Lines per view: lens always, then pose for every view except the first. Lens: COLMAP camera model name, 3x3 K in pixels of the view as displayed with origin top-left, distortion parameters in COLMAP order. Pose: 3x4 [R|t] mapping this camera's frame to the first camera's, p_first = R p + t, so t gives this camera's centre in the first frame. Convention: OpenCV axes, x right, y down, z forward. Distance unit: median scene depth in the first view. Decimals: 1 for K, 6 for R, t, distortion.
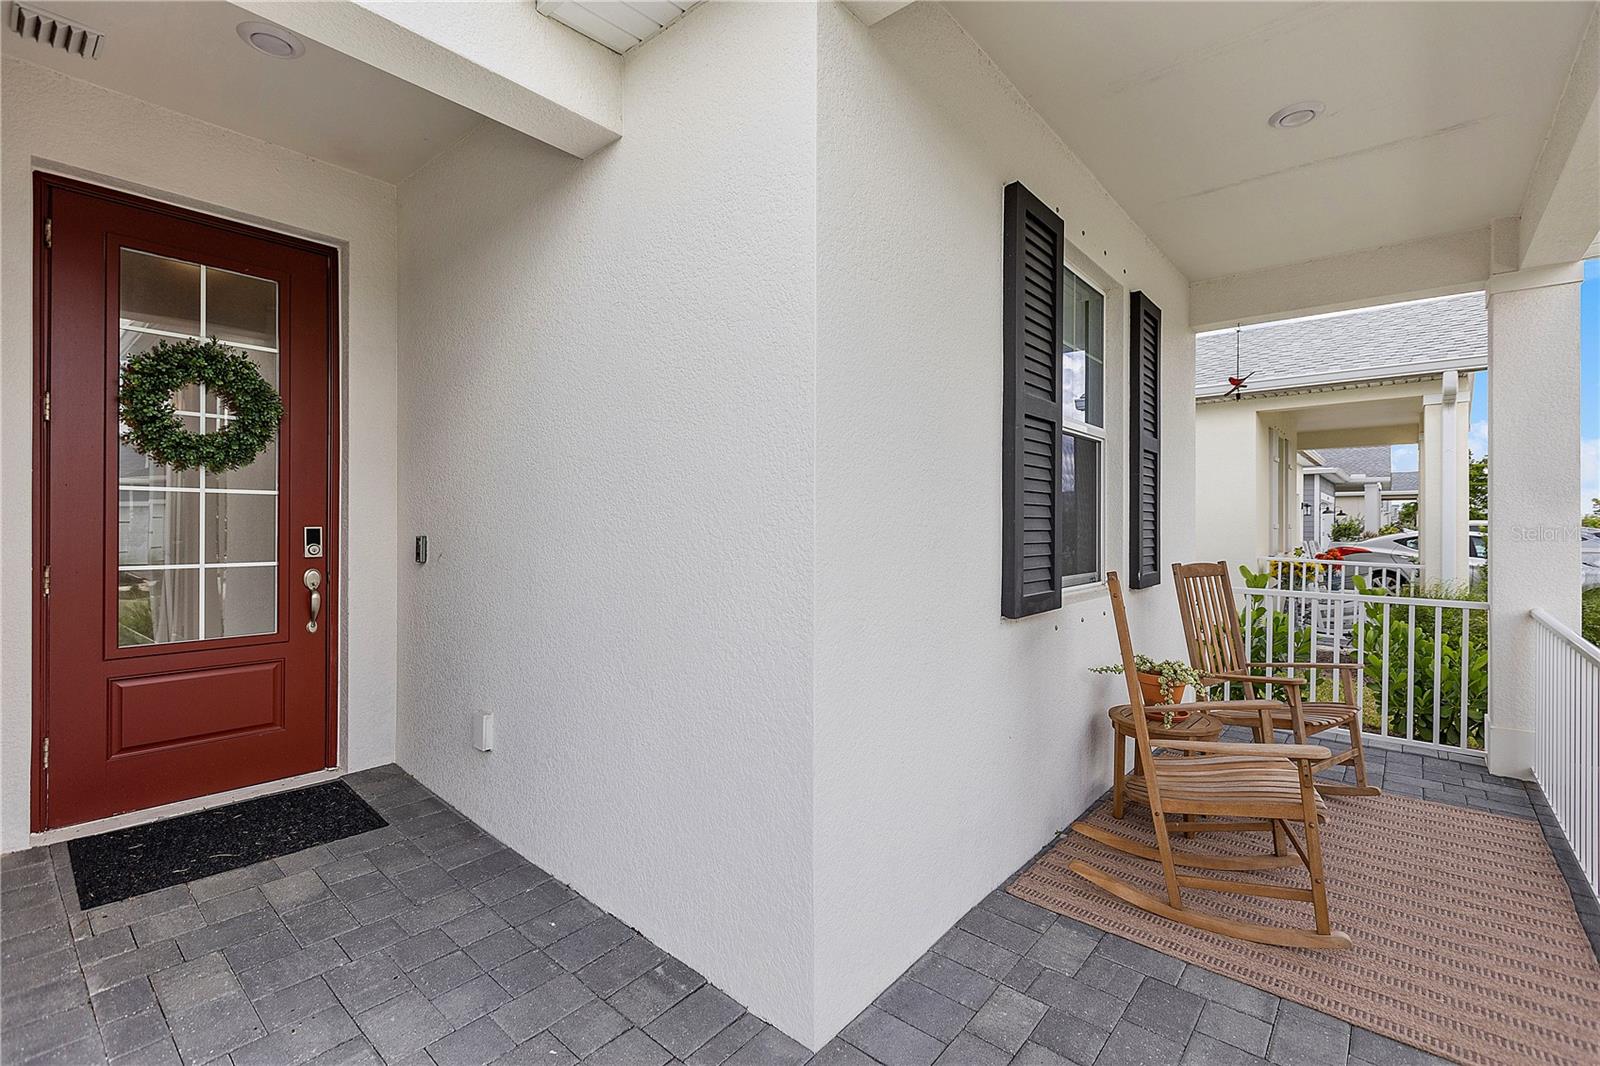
lens RADIAL K [[685.1, 0, 800.0], [0, 685.1, 533.0], [0, 0, 1]] dist [0.000563, -0.000098]
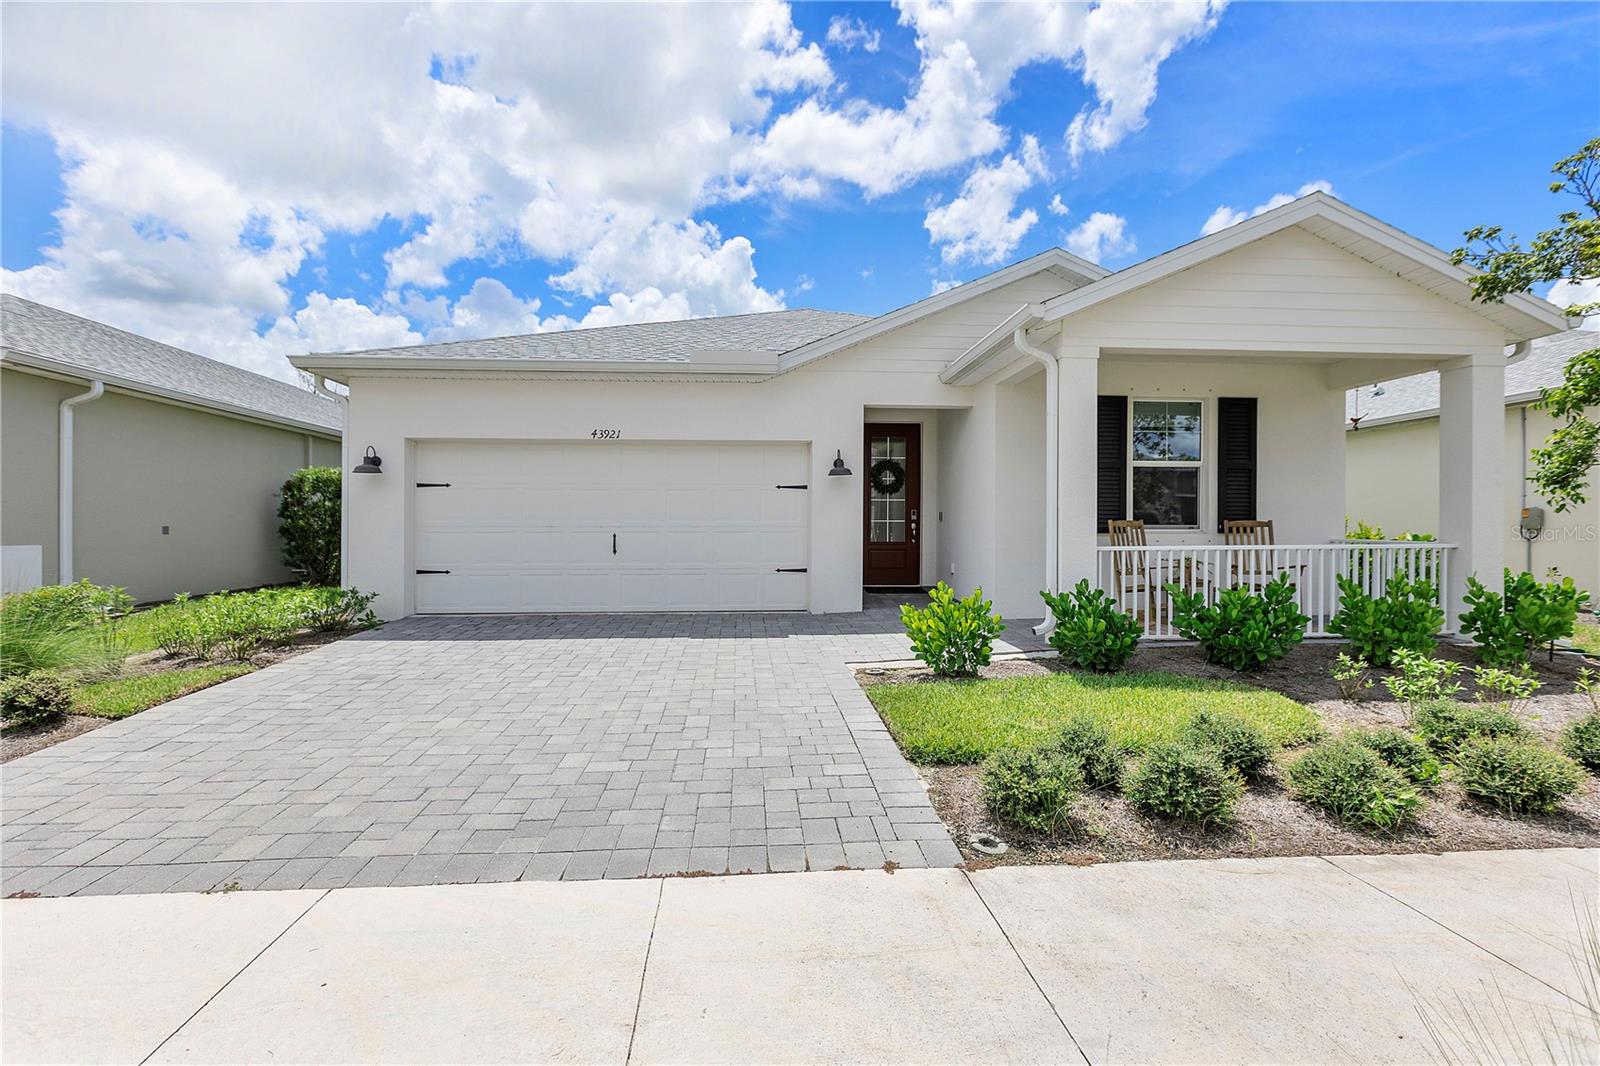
lens RADIAL K [[722.8, 0, 806.2], [0, 722.8, 527.4], [0, 0, 1]] dist [0.002717, -0.000679]
pose [[0.721047, 0.004771, -0.692870, 1.341082], [0.001290, 0.999965, 0.008228, 0.046404], [0.692885, -0.006827, 0.721016, -1.887664]]
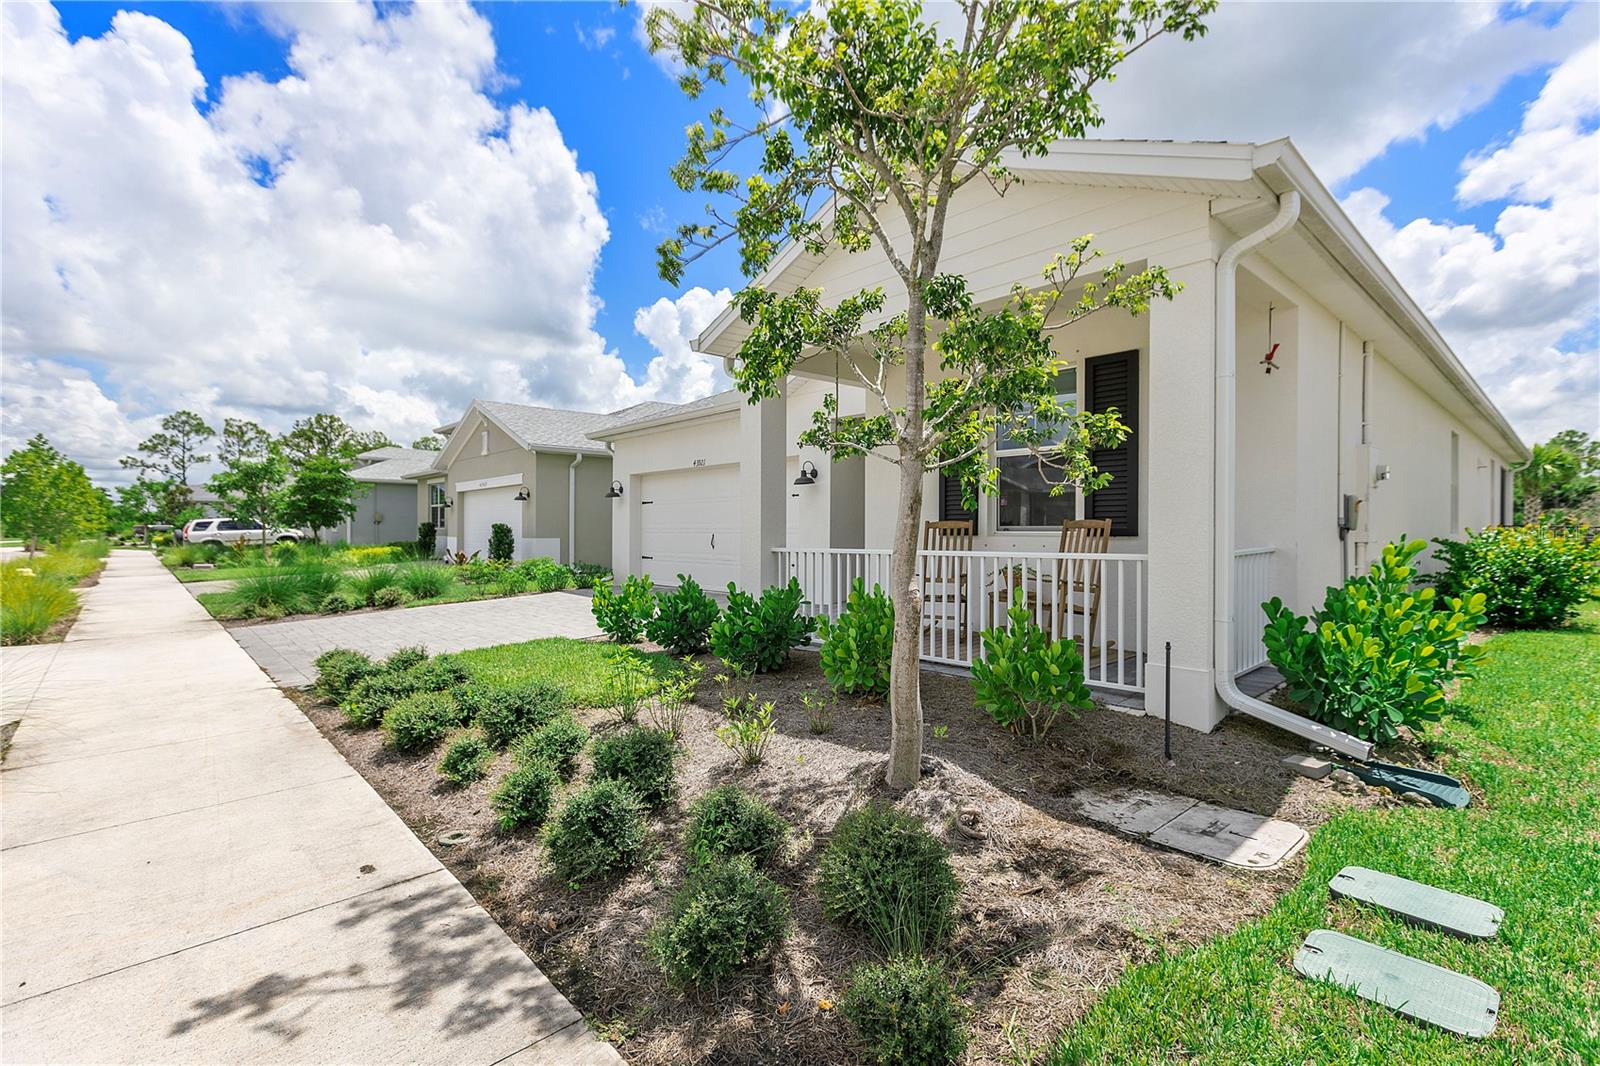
lens RADIAL K [[722.8, 0, 806.2], [0, 722.8, 527.4], [0, 0, 1]] dist [0.002717, -0.000679]
pose [[-0.099013, 0.001319, -0.995085, 2.683205], [0.004641, 0.999989, 0.000864, 0.058768], [0.995075, -0.004532, -0.099018, 0.515977]]
